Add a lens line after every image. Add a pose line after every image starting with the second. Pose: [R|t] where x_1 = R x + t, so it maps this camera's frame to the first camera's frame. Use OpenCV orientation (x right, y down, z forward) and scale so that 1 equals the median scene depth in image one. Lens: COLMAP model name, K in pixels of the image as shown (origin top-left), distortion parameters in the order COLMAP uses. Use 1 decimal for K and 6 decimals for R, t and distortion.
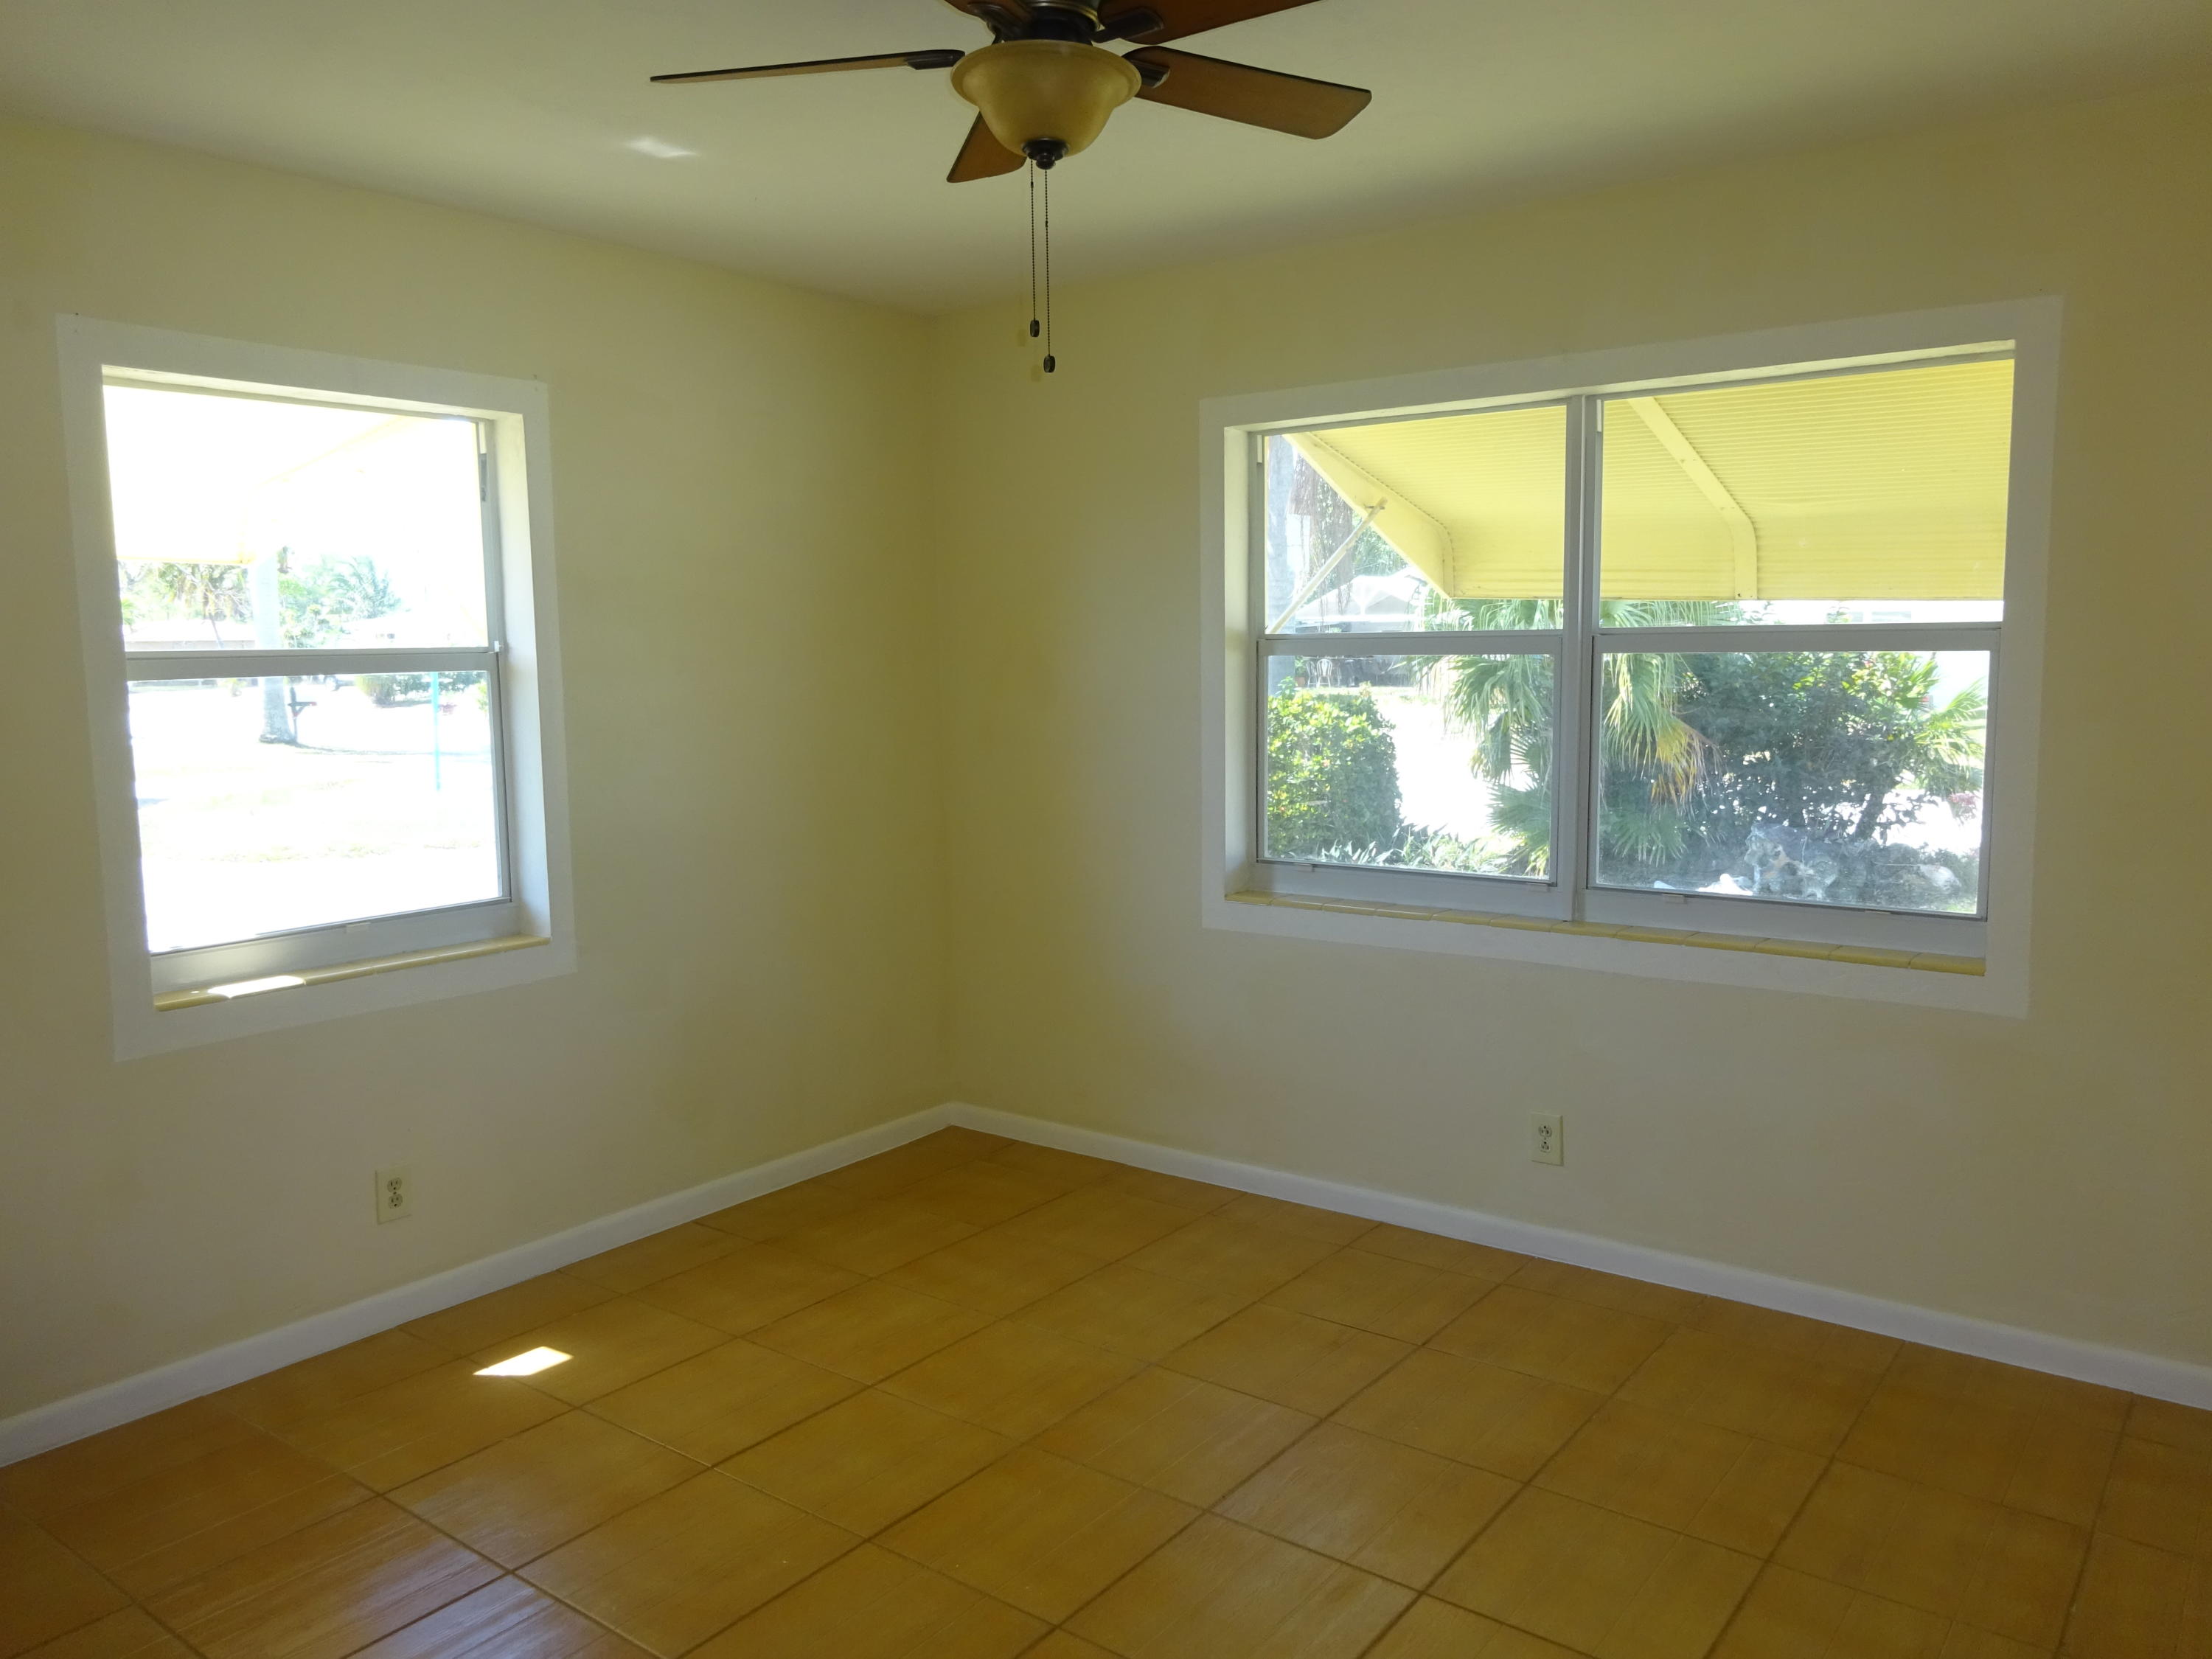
lens RADIAL K [[1633.7, 0, 1101.0], [0, 1633.7, 826.2], [0, 0, 1]] dist [-0.001777, 0.000576]
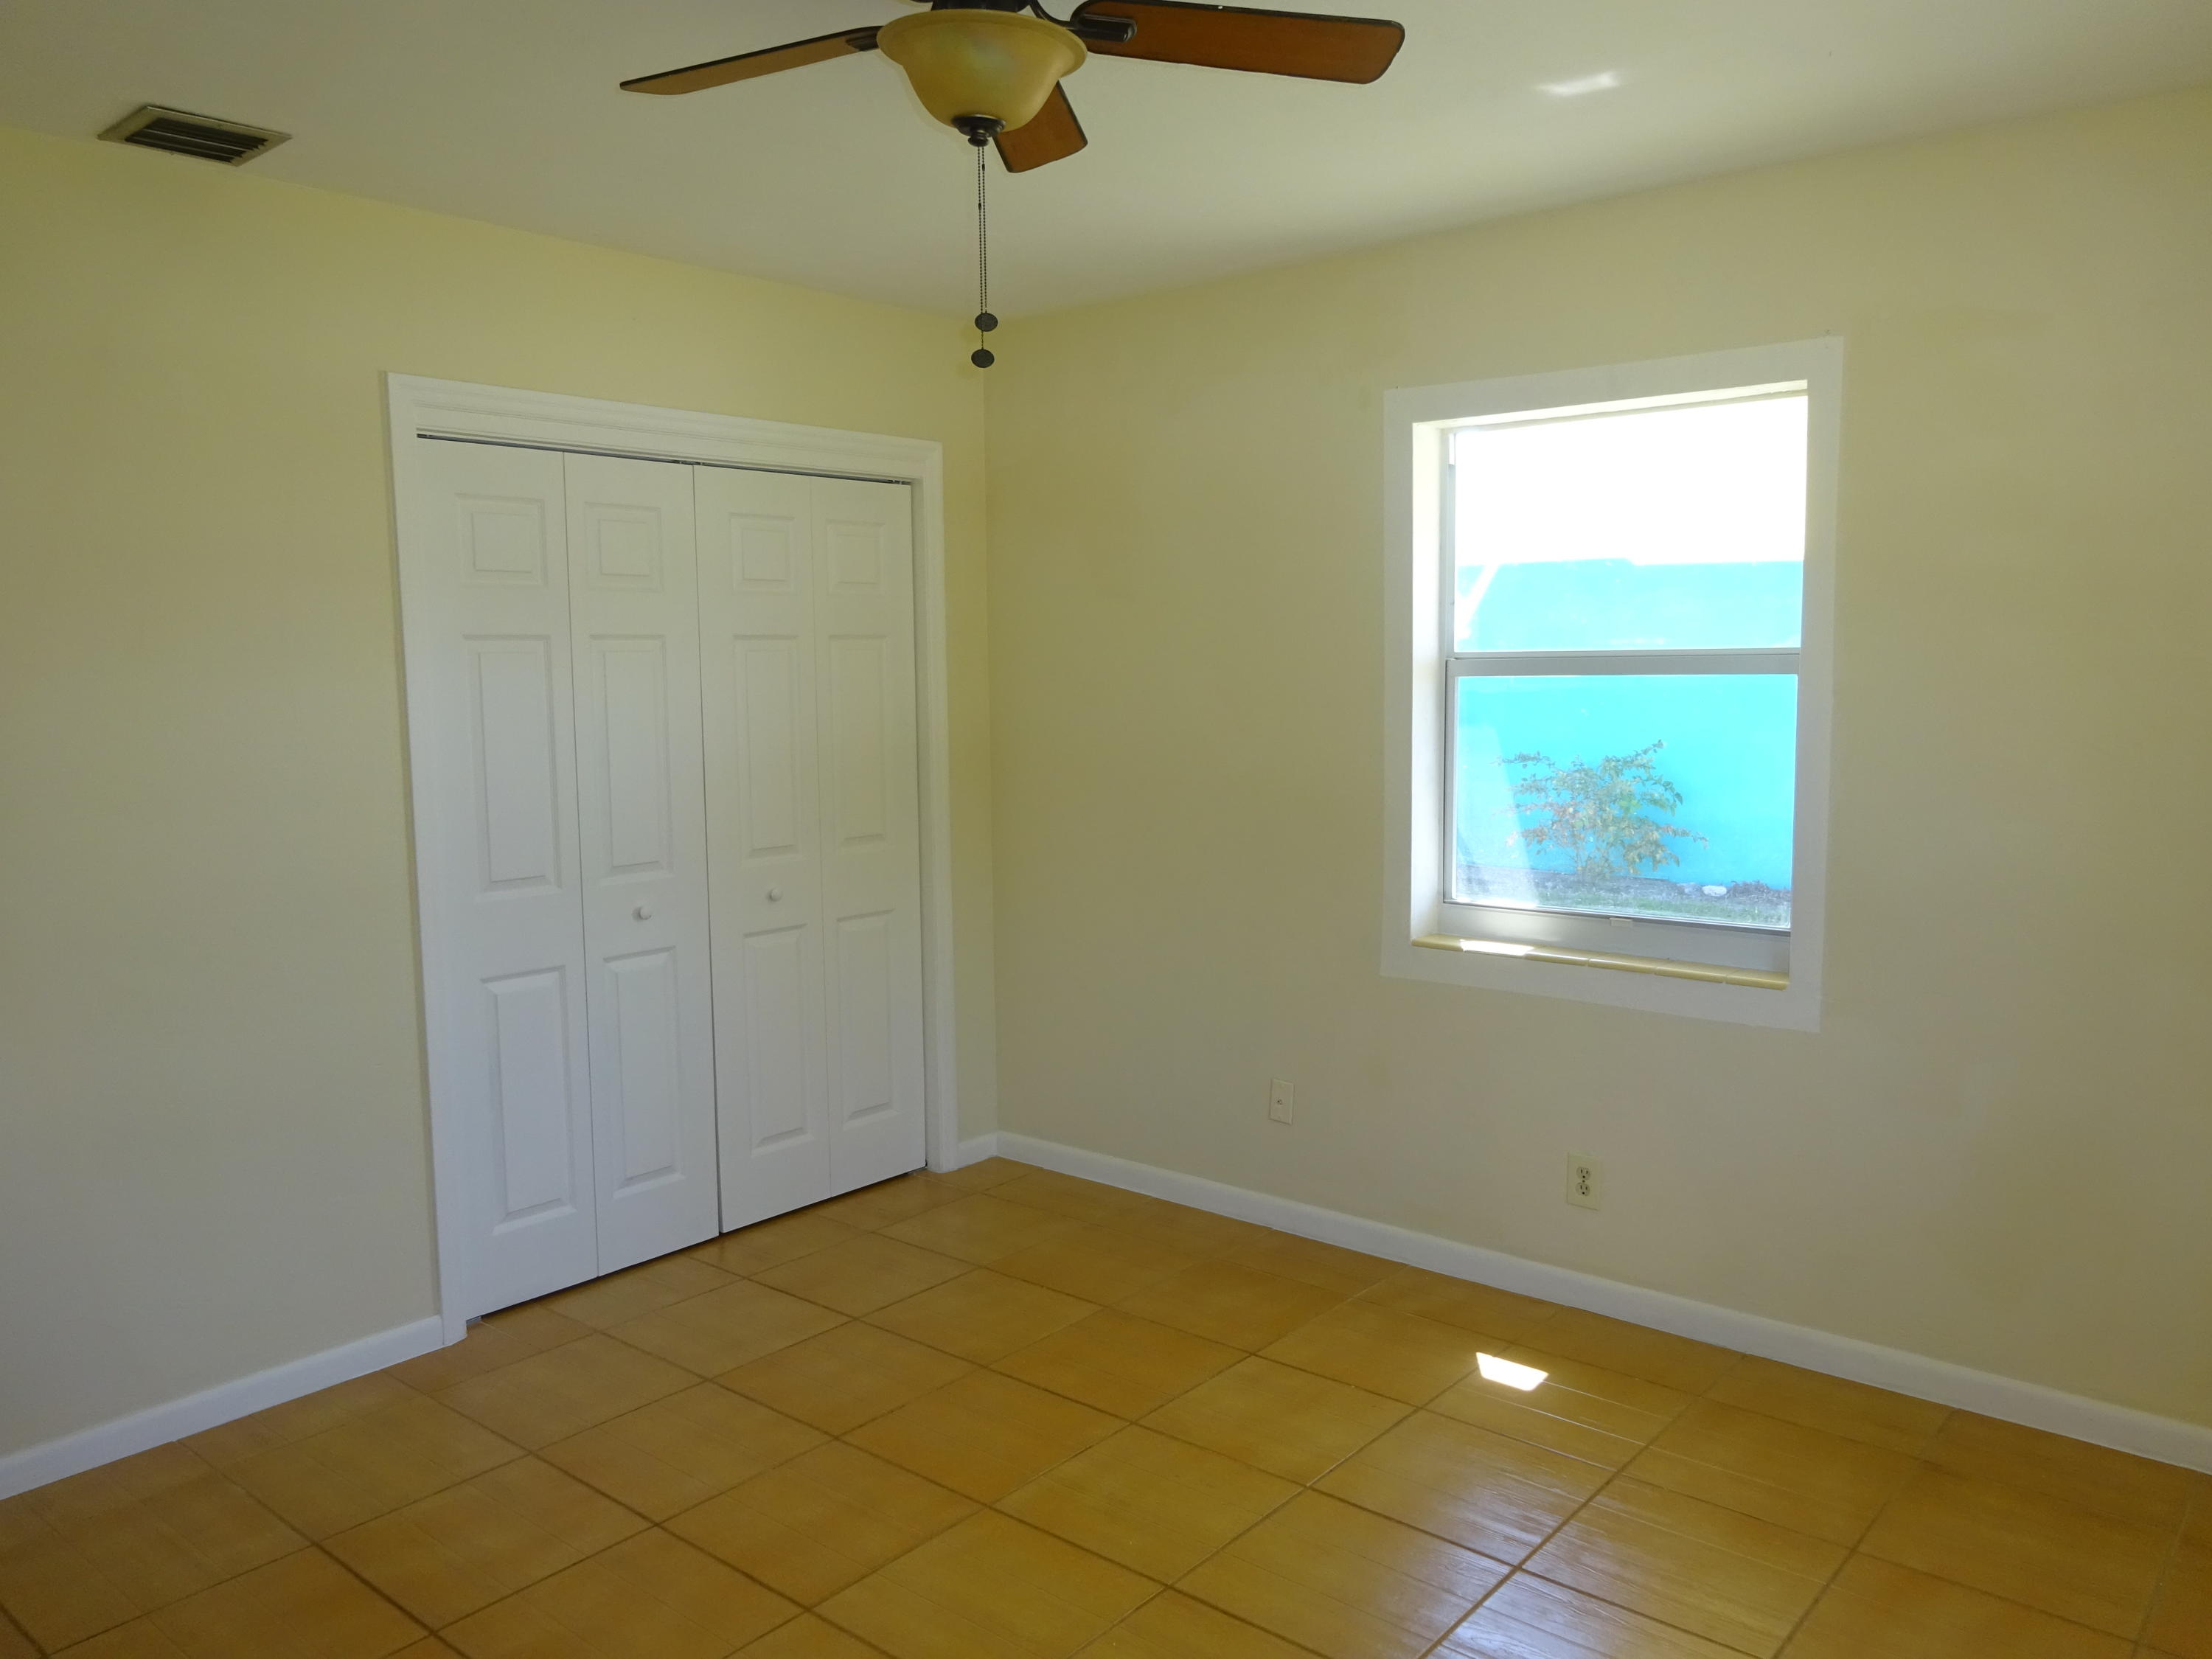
lens RADIAL K [[1633.7, 0, 1105.1], [0, 1633.7, 823.4], [0, 0, 1]] dist [-0.001777, 0.000576]
pose [[-0.062341, 0.117092, -0.991163, 0.606455], [-0.092951, 0.988097, 0.122576, -0.100357], [0.993717, 0.099771, -0.050715, 0.767694]]
